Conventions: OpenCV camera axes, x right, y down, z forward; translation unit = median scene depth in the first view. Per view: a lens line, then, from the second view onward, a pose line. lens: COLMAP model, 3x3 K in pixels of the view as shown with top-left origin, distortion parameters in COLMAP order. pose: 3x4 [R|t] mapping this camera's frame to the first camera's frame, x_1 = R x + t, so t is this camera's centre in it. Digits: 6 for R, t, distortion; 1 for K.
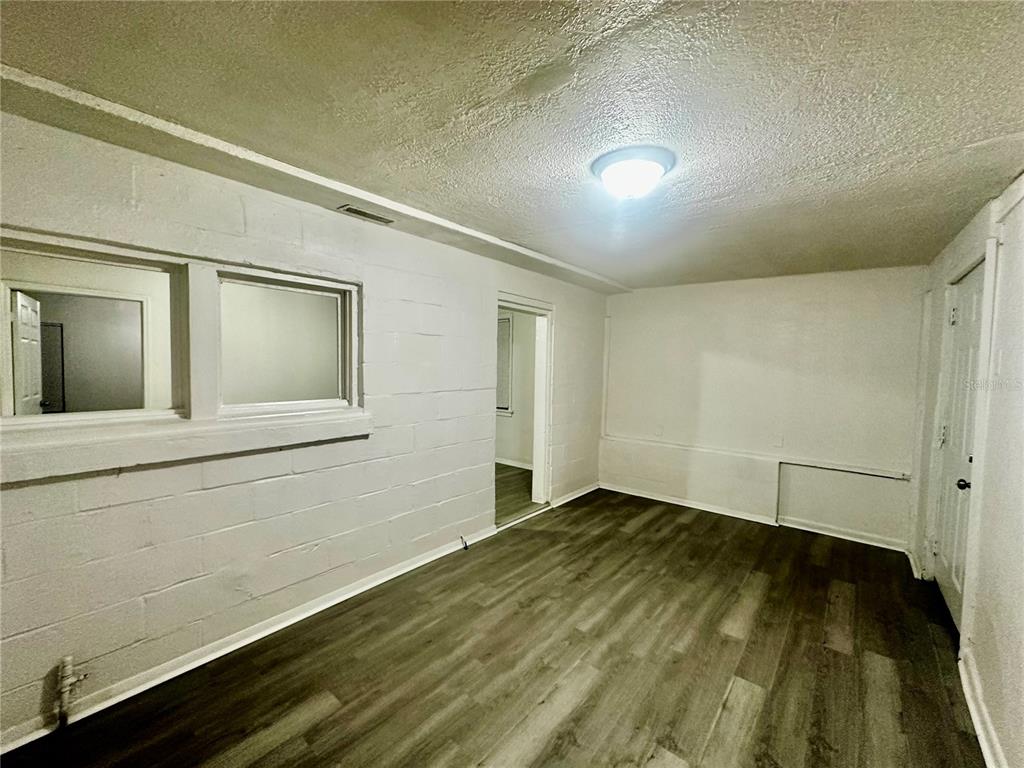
lens RADIAL K [[411.9, 0, 511.8], [0, 411.9, 383.2], [0, 0, 1]] dist [-0.001125, -0.001065]
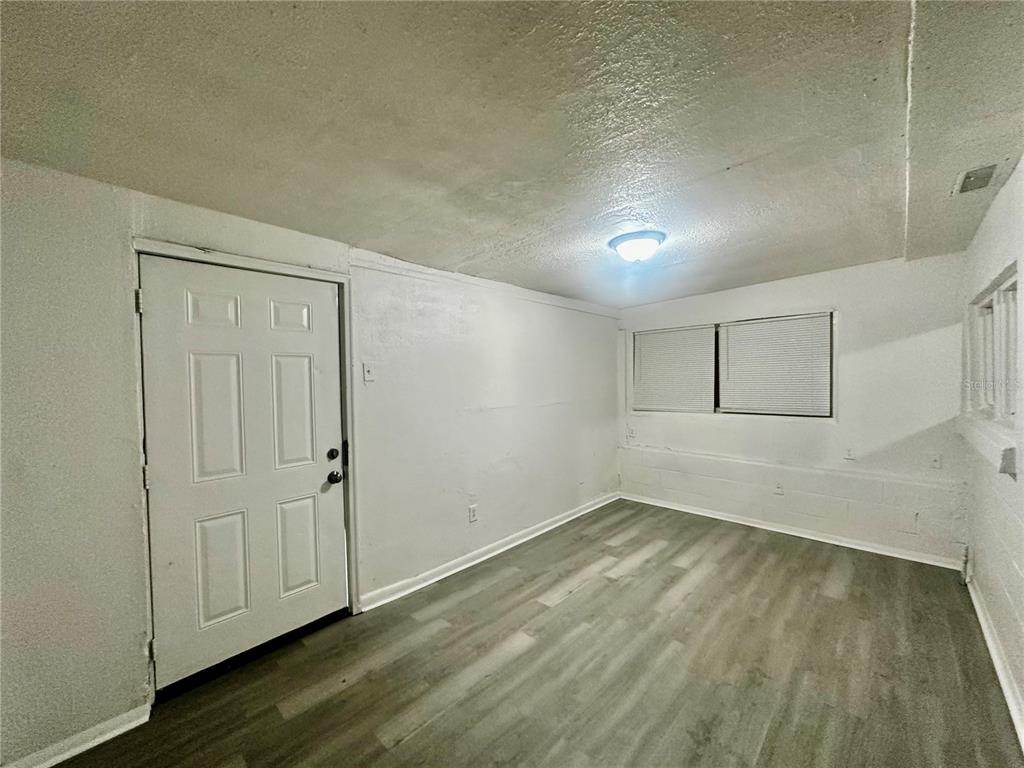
lens RADIAL K [[411.9, 0, 512.3], [0, 411.9, 385.0], [0, 0, 1]] dist [-0.001125, -0.001065]
pose [[-0.998795, -0.004042, 0.048909, 0.542356], [-0.000729, 0.997715, 0.067559, -0.086516], [-0.049070, 0.067442, -0.996516, 2.049827]]
